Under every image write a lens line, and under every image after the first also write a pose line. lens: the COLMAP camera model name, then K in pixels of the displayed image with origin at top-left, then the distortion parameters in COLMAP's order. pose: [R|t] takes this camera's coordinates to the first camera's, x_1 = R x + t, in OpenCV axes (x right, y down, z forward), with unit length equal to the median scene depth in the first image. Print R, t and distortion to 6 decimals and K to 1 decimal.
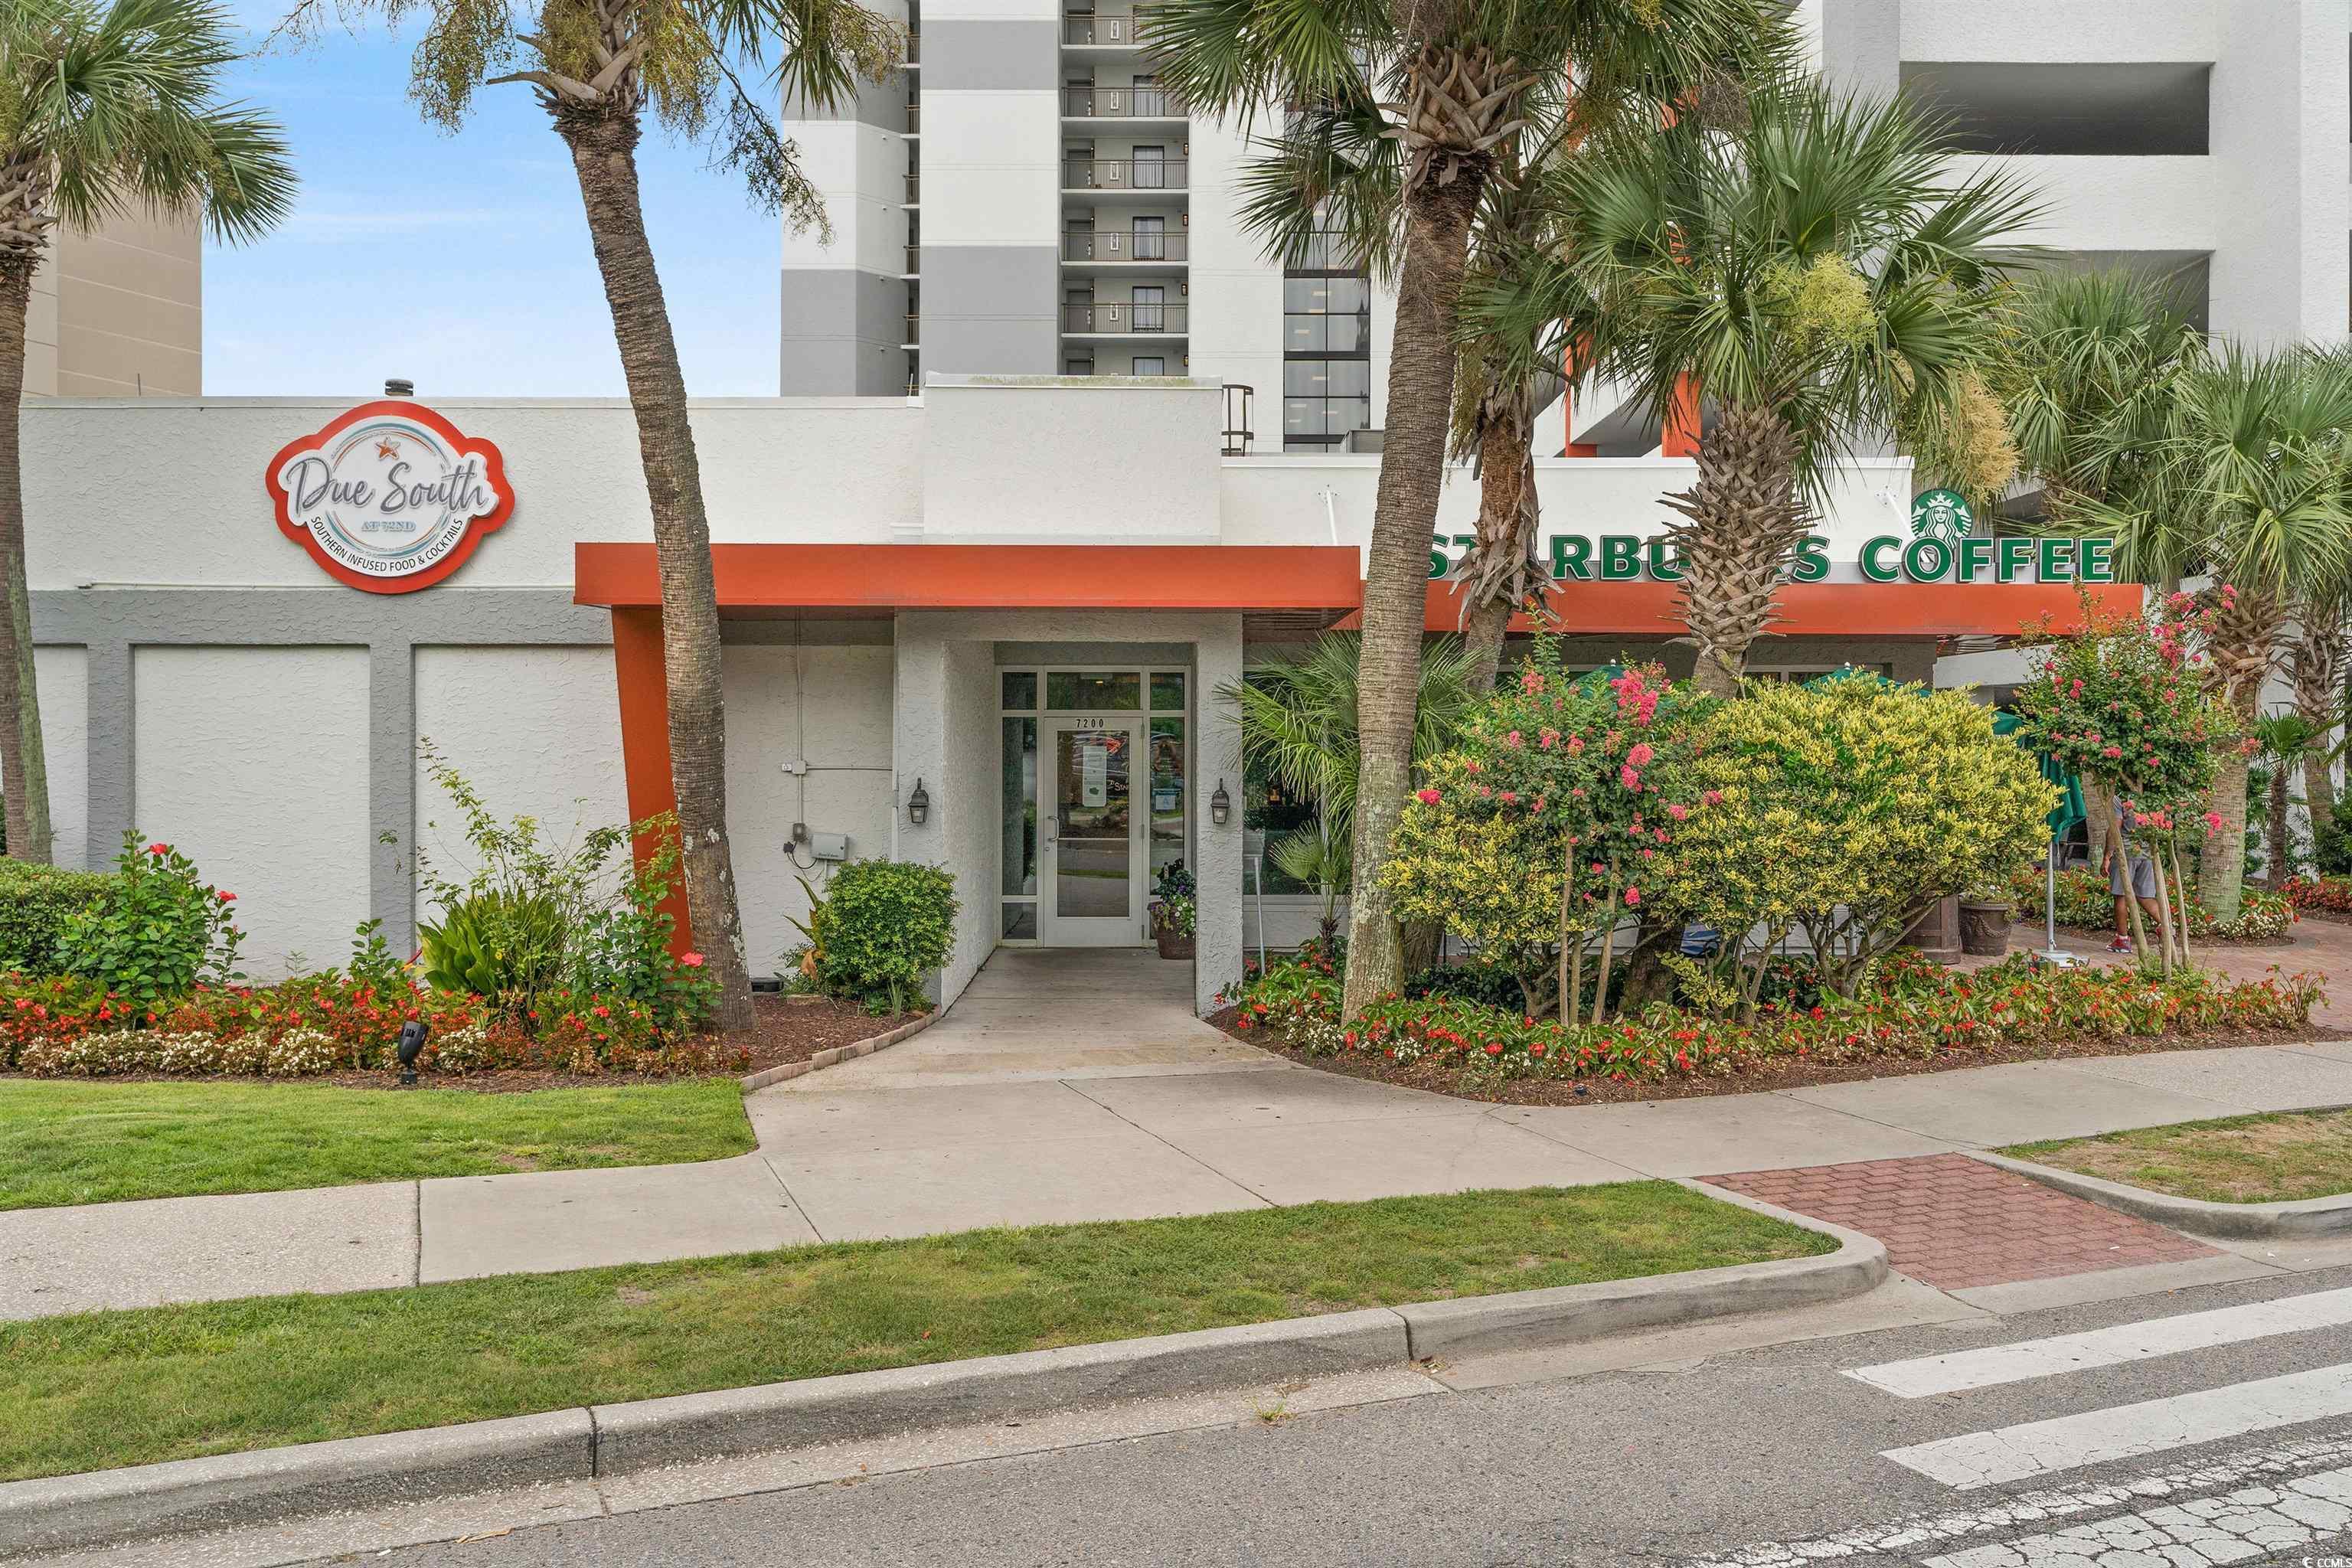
lens RADIAL K [[1935.6, 0, 1176.0], [0, 1935.6, 784.0], [0, 0, 1]] dist [-0.002128, -0.000023]
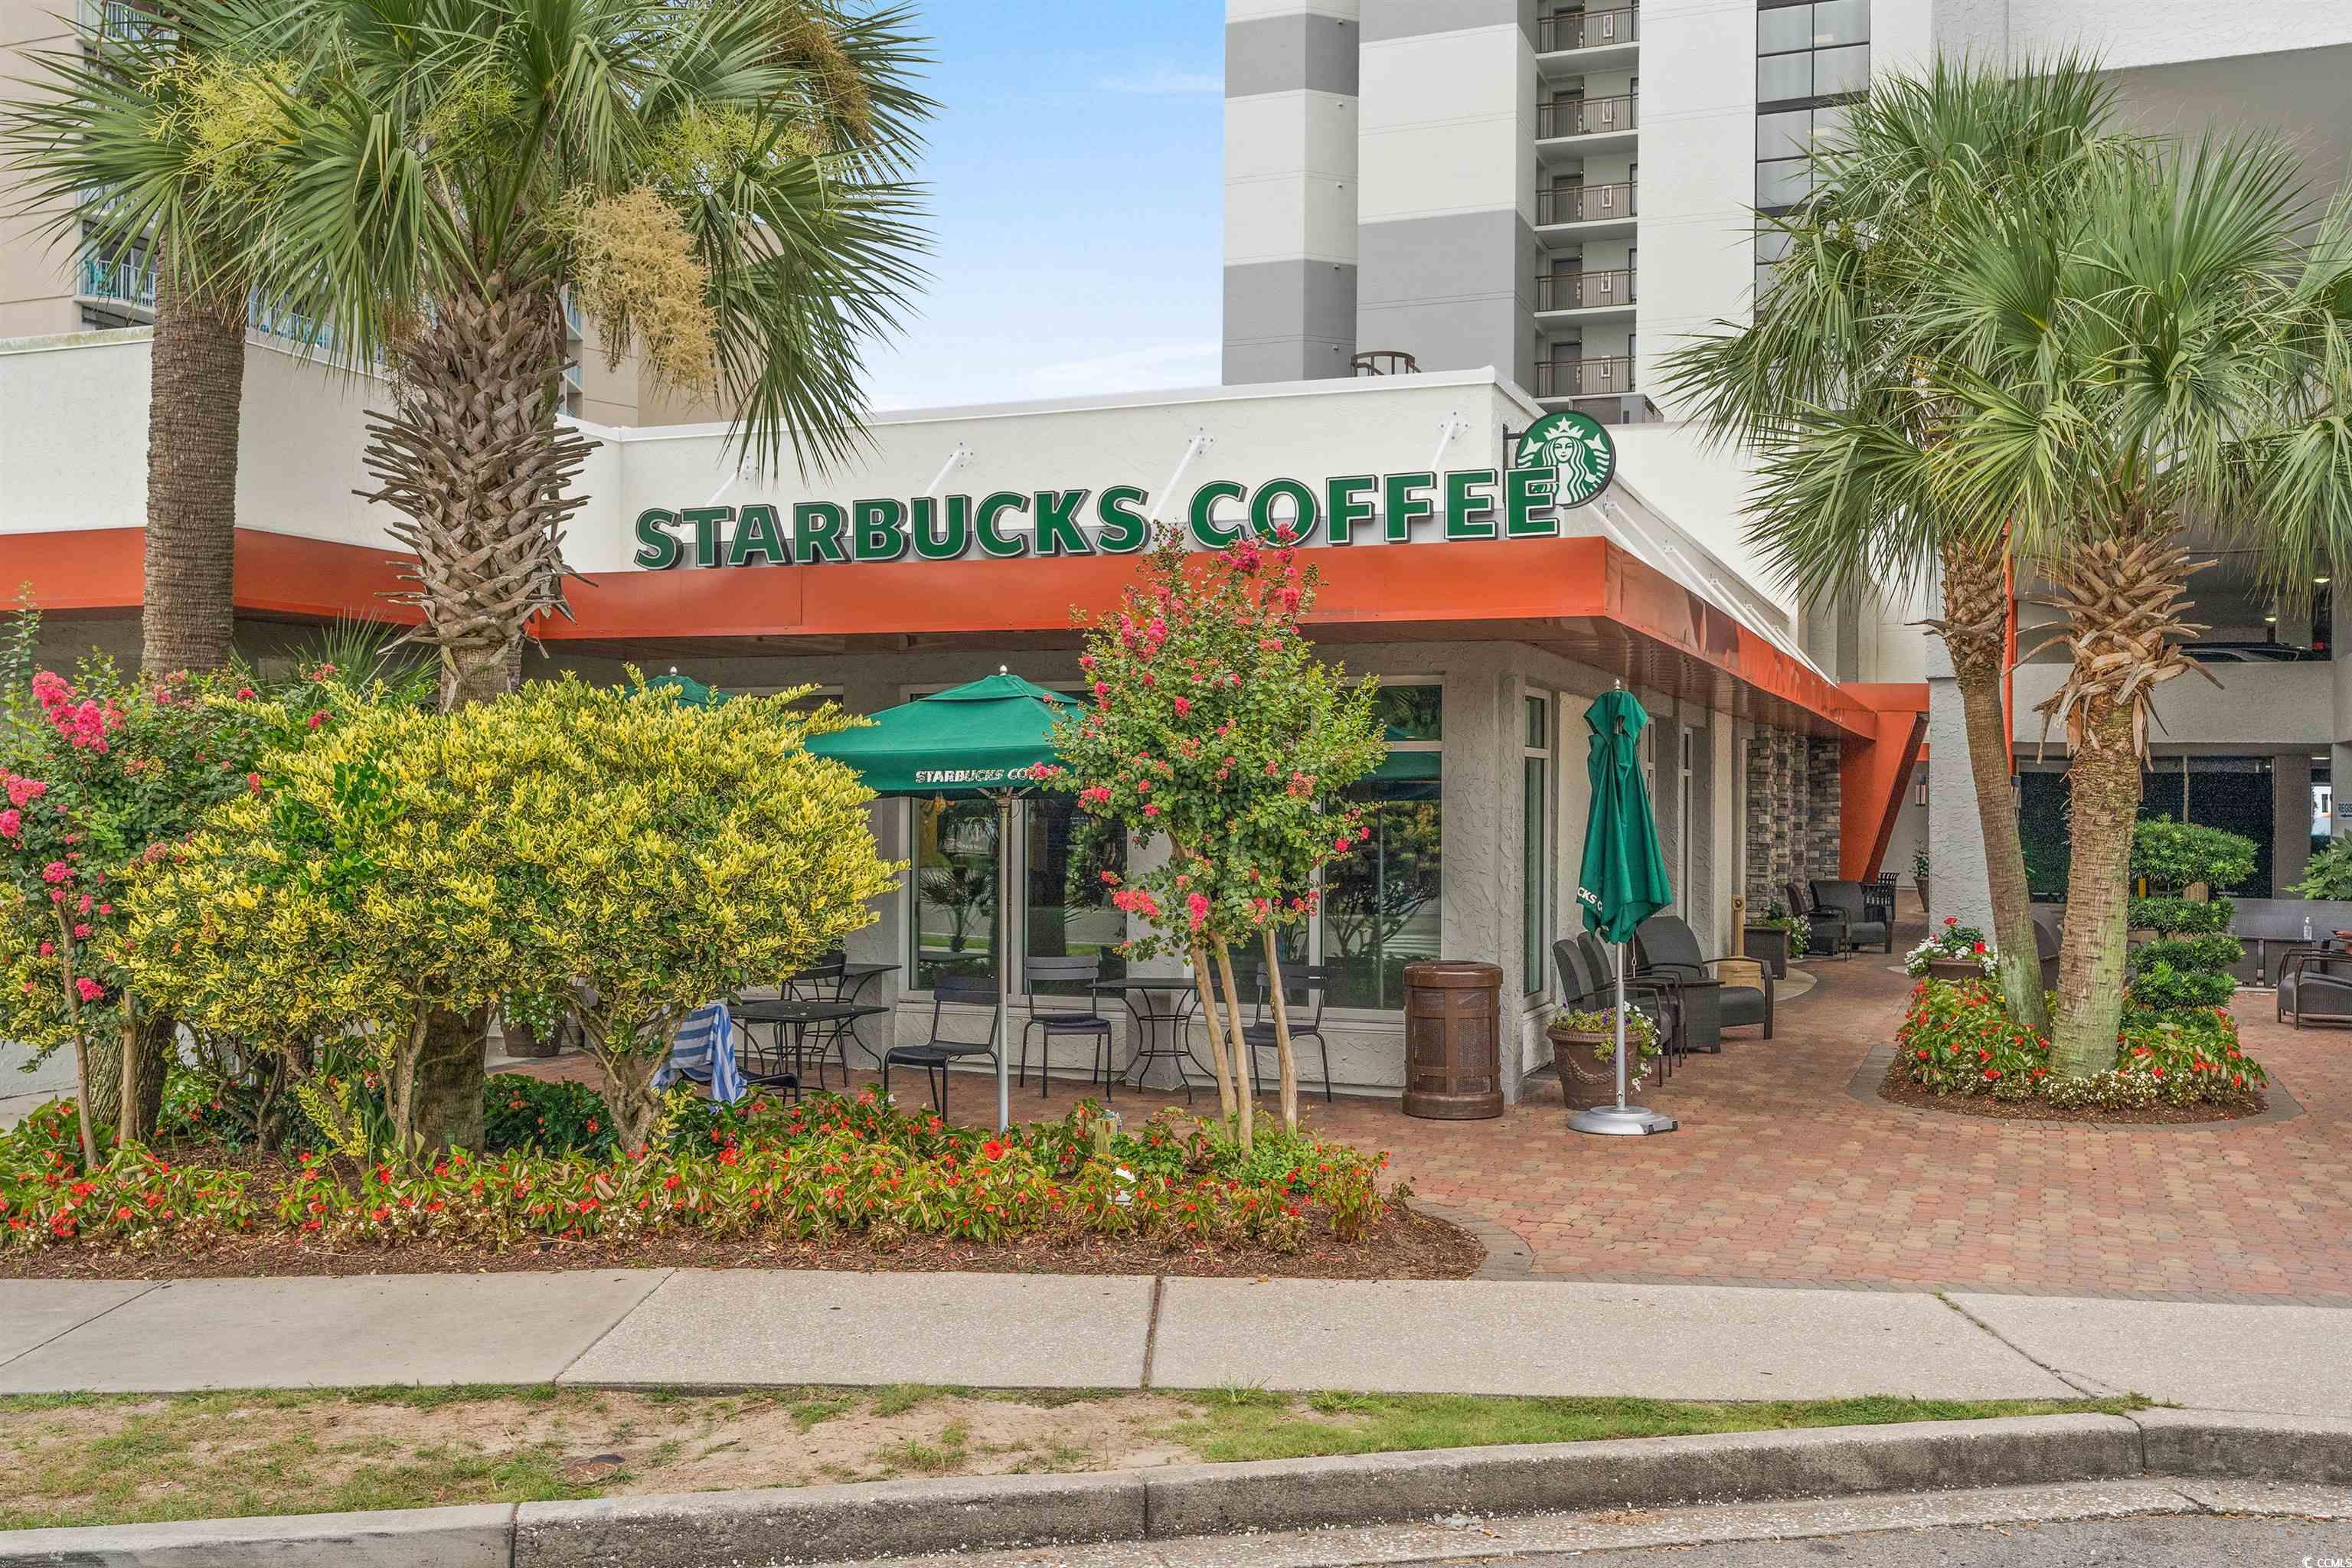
lens RADIAL K [[2108.9, 0, 1176.0], [0, 2108.9, 784.0], [0, 0, 1]] dist [-0.014546, -0.000788]
pose [[0.925542, 0.004951, -0.378614, 0.597801], [-0.013055, 0.999737, -0.018841, -0.007638], [0.378421, 0.022381, 0.925363, 0.295382]]
